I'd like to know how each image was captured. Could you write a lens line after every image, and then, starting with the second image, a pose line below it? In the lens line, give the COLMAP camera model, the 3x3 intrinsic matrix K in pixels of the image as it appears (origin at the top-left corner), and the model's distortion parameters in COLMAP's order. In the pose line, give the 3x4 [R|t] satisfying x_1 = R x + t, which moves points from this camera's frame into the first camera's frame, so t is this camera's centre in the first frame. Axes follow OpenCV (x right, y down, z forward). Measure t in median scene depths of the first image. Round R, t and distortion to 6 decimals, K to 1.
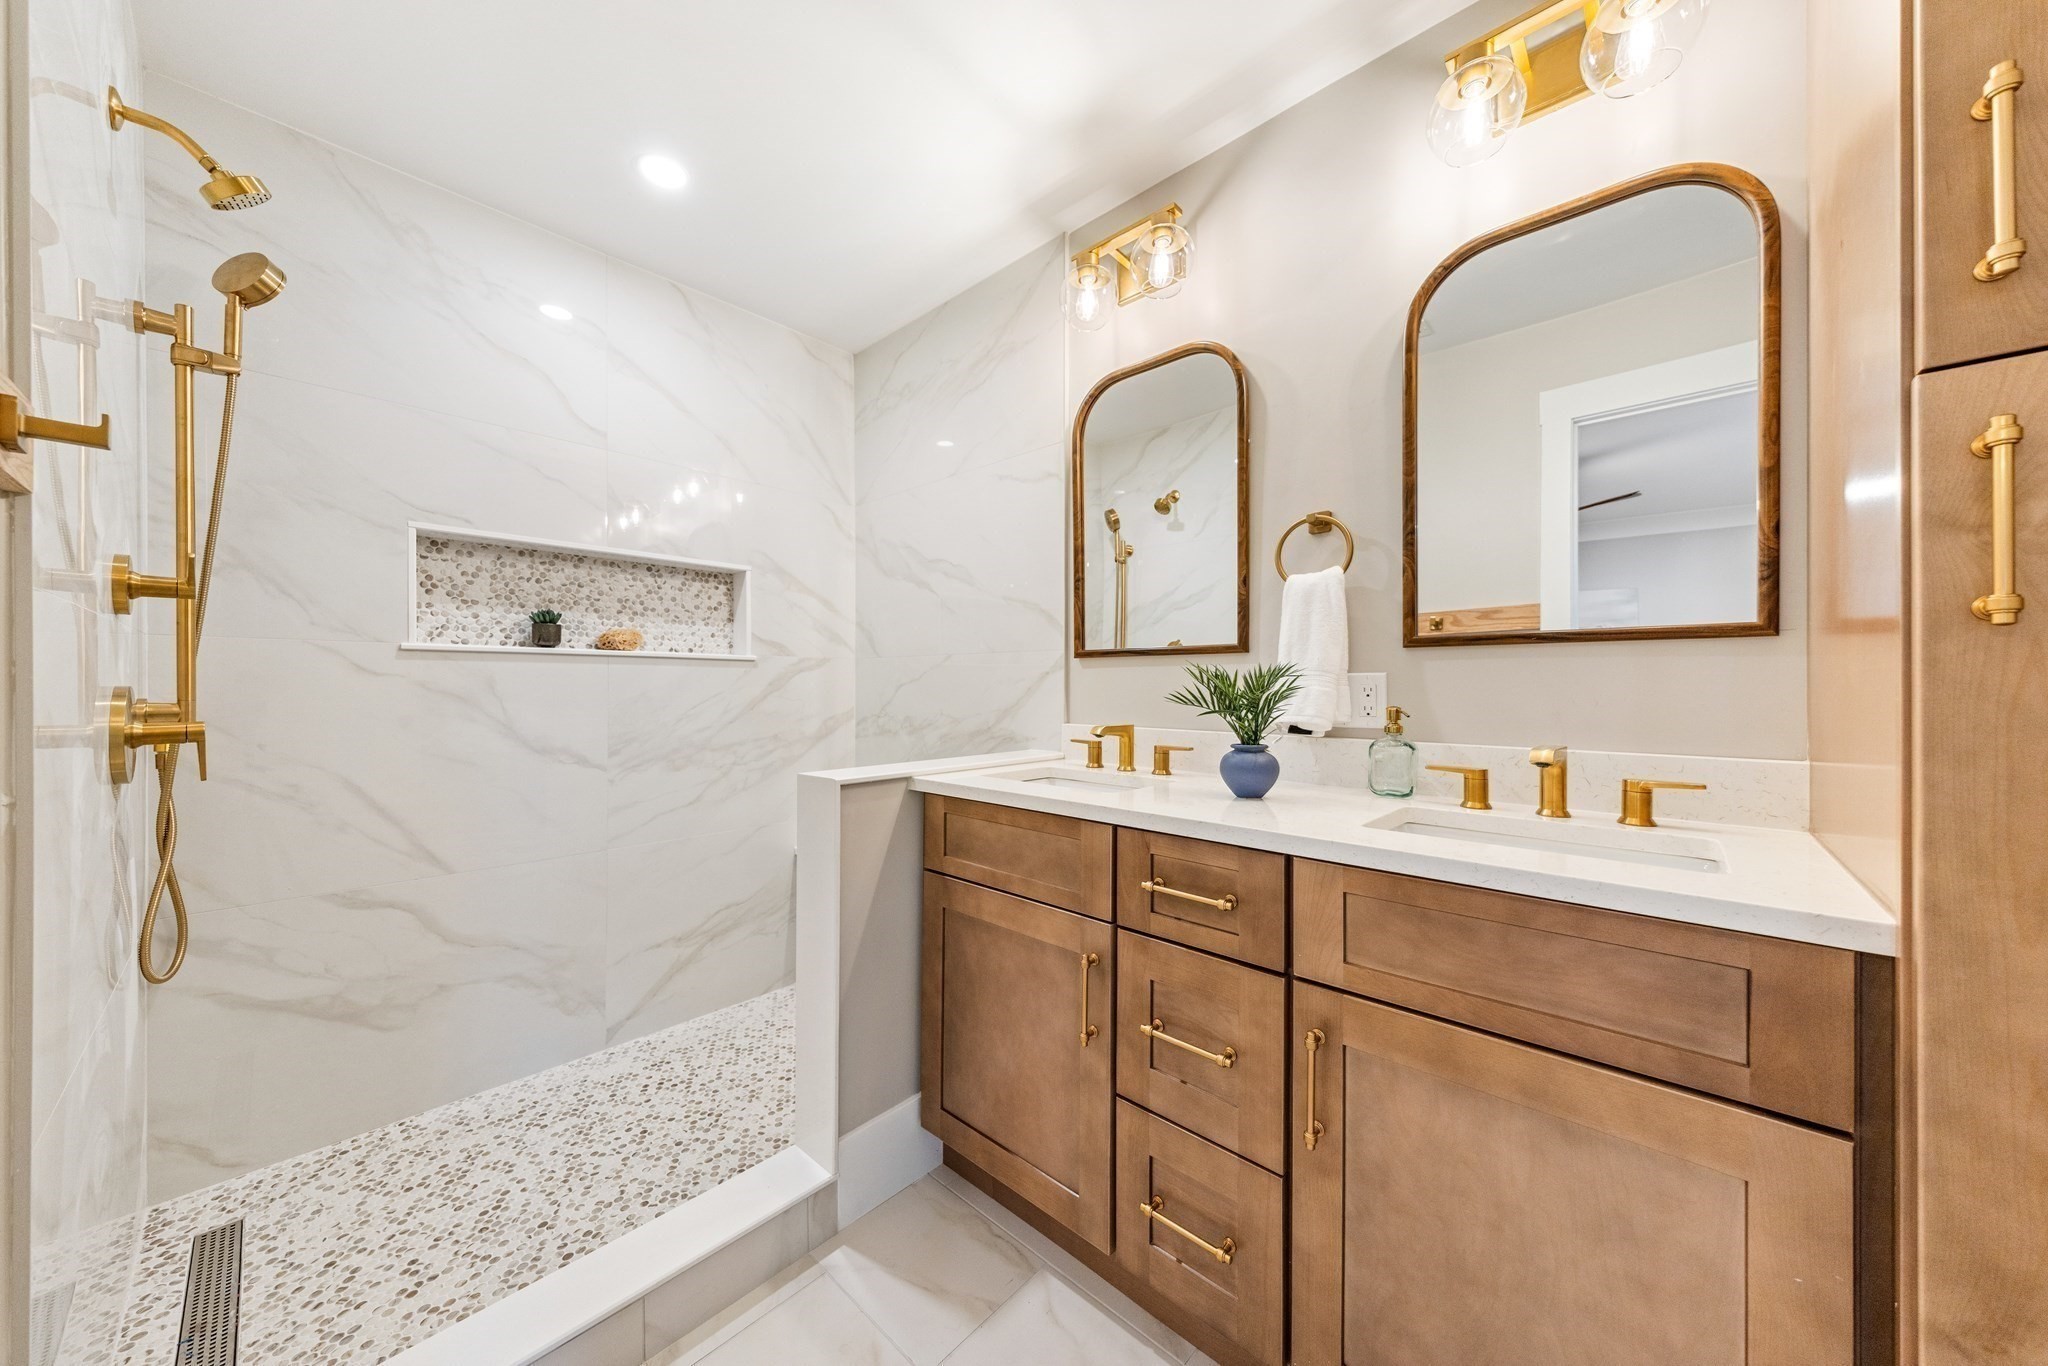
lens RADIAL K [[700.3, 0, 1021.6], [0, 700.3, 701.2], [0, 0, 1]] dist [-0.008007, -0.000326]
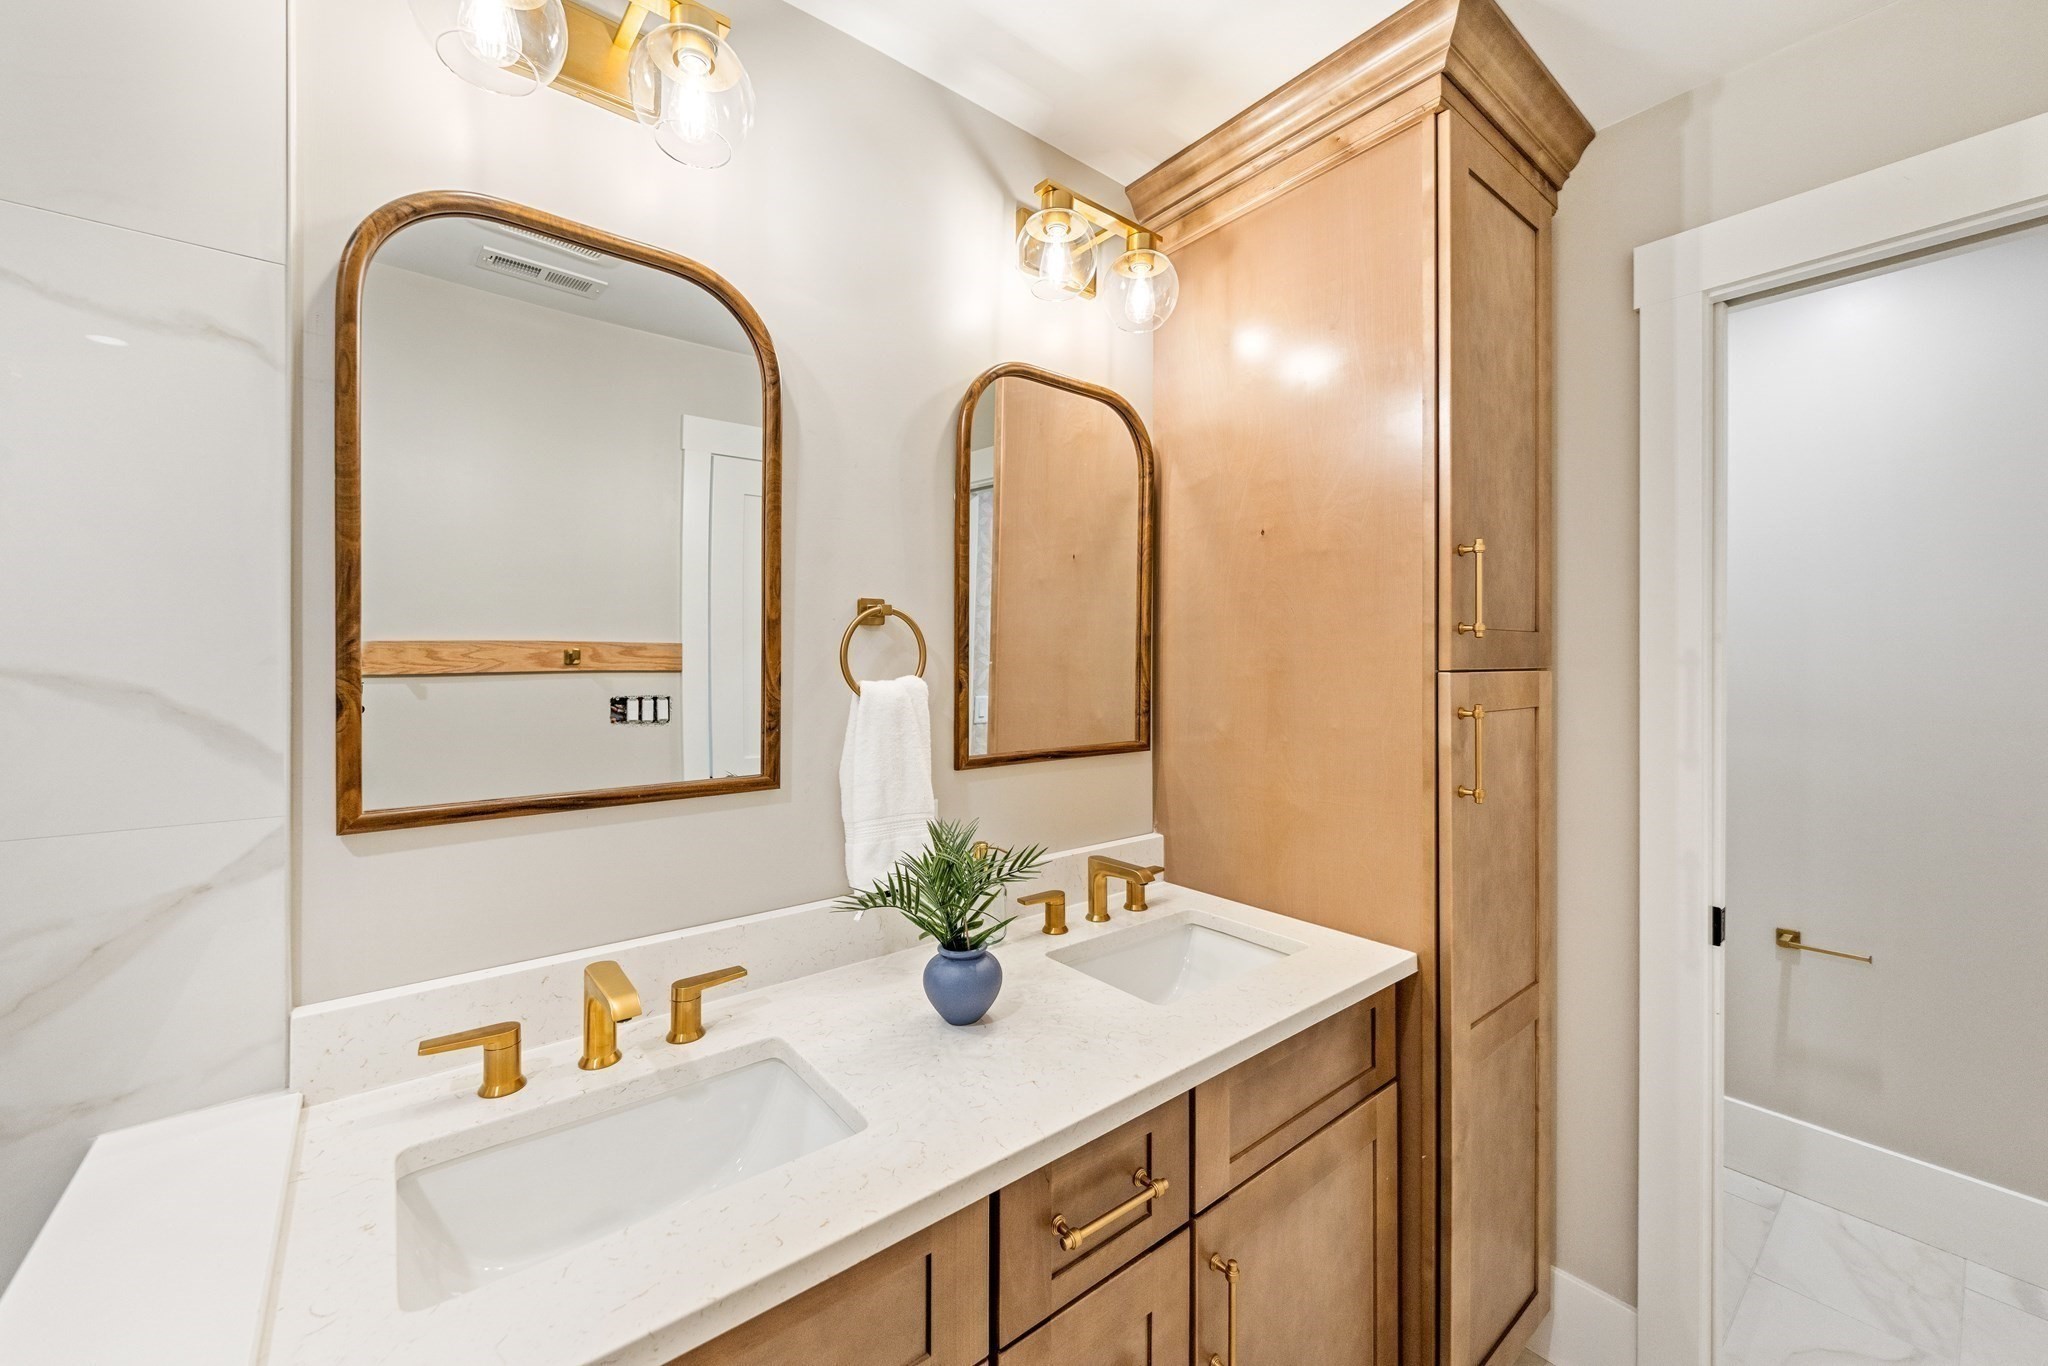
lens RADIAL K [[782.1, 0, 1060.7], [0, 782.1, 654.7], [0, 0, 1]] dist [0.003517, -0.001893]
pose [[0.127430, 0.006999, 0.991823, -0.314961], [0.011402, 0.999899, -0.008521, -0.156160], [-0.991782, 0.012395, 0.127338, 0.542420]]
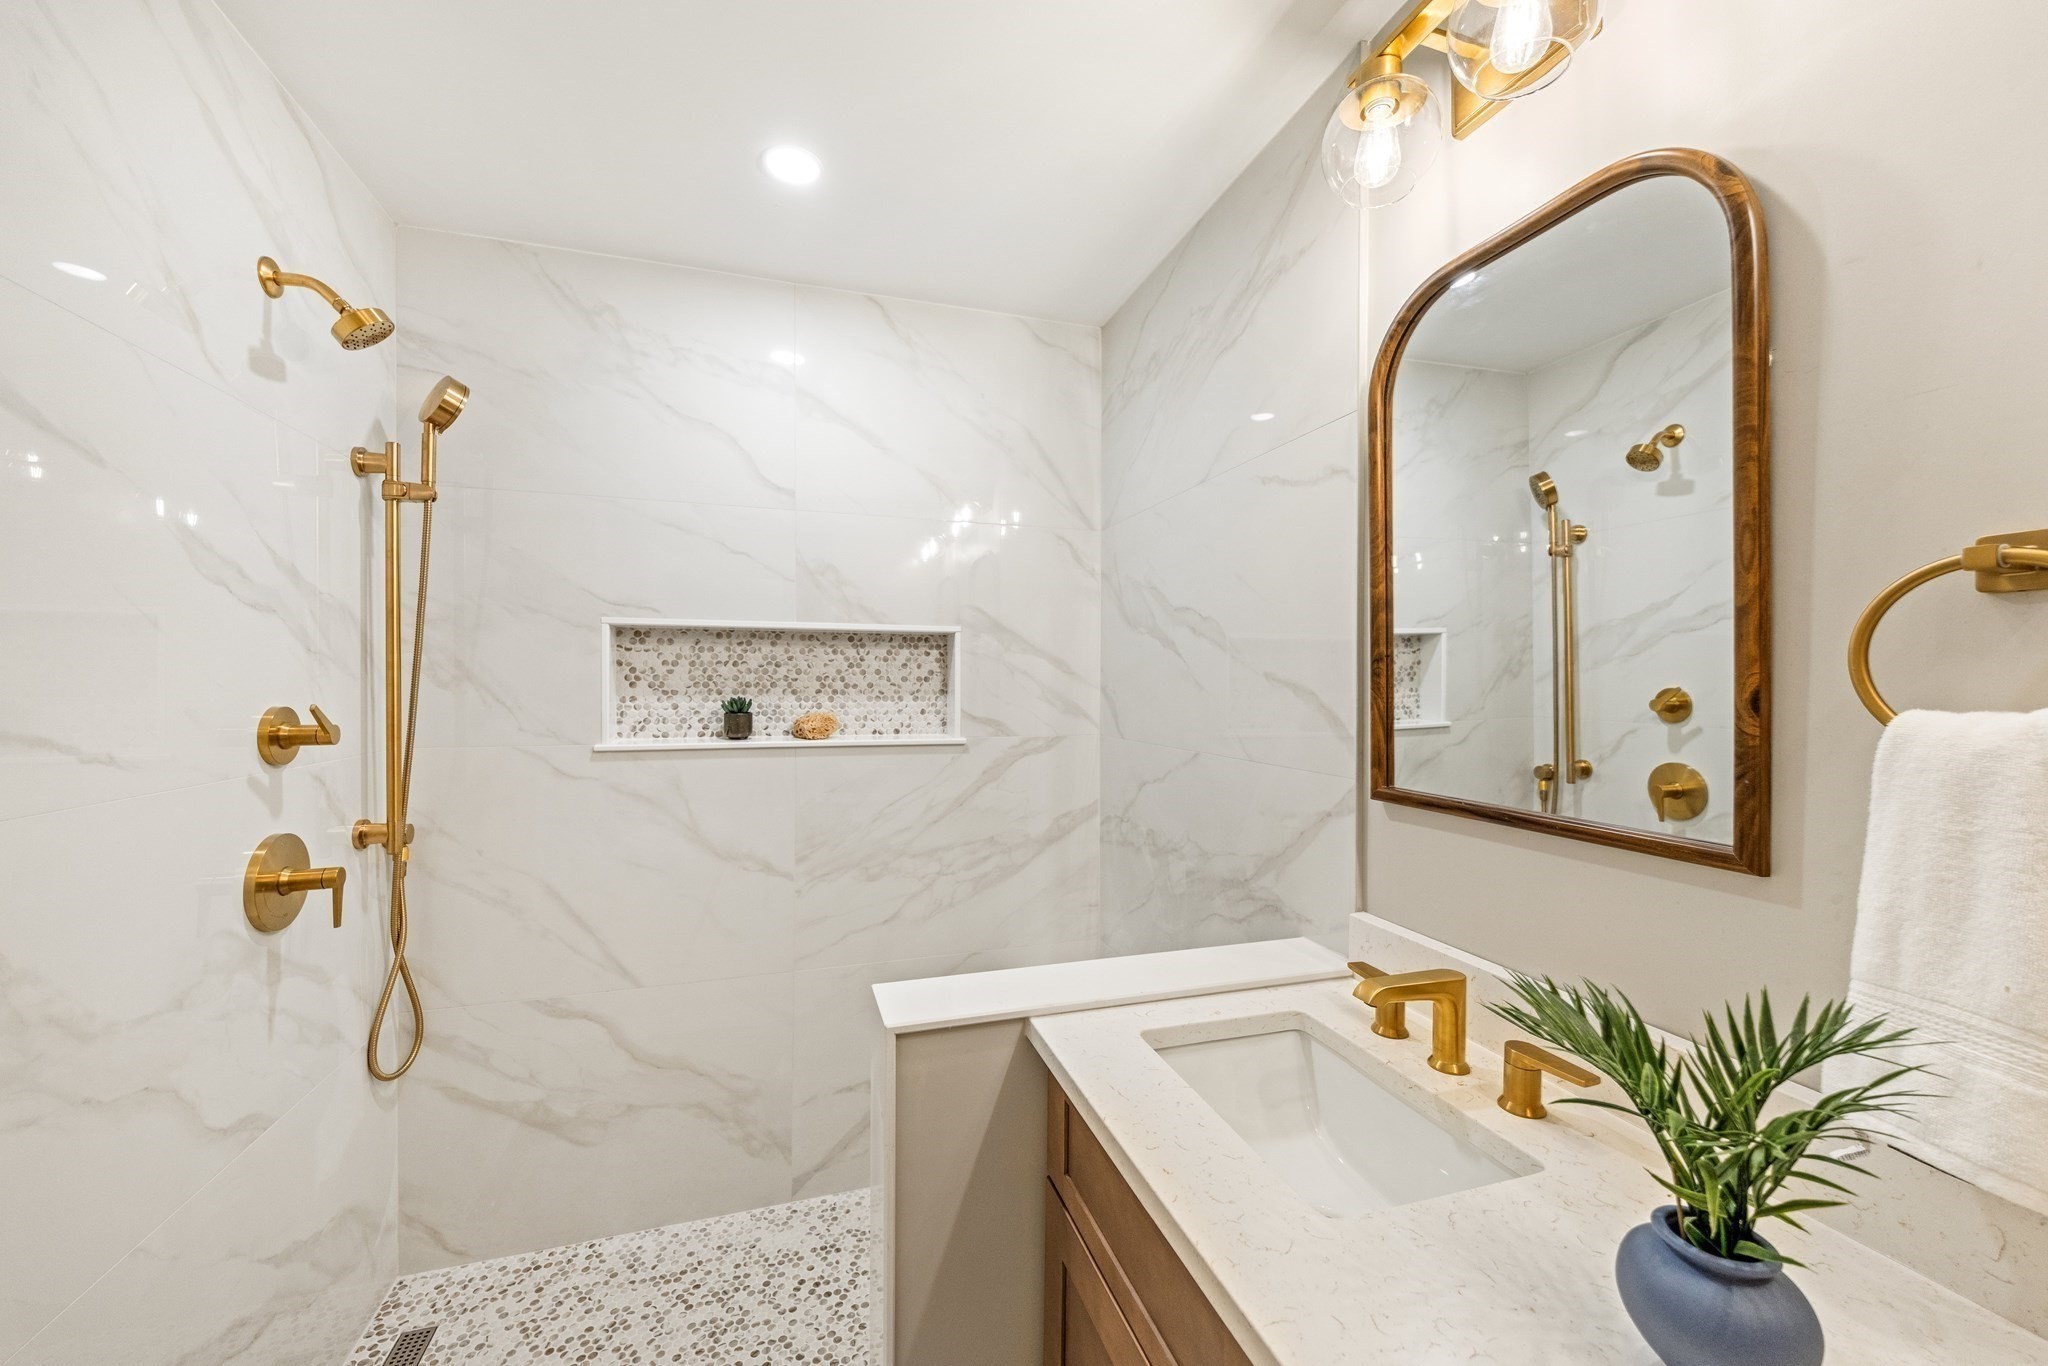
lens RADIAL K [[782.1, 0, 1029.0], [0, 782.1, 687.9], [0, 0, 1]] dist [0.003517, -0.001893]
pose [[0.867187, 0.004669, -0.497960, 0.150379], [-0.006727, 0.999975, -0.002339, -0.148124], [0.497937, 0.005378, 0.867197, 0.325814]]
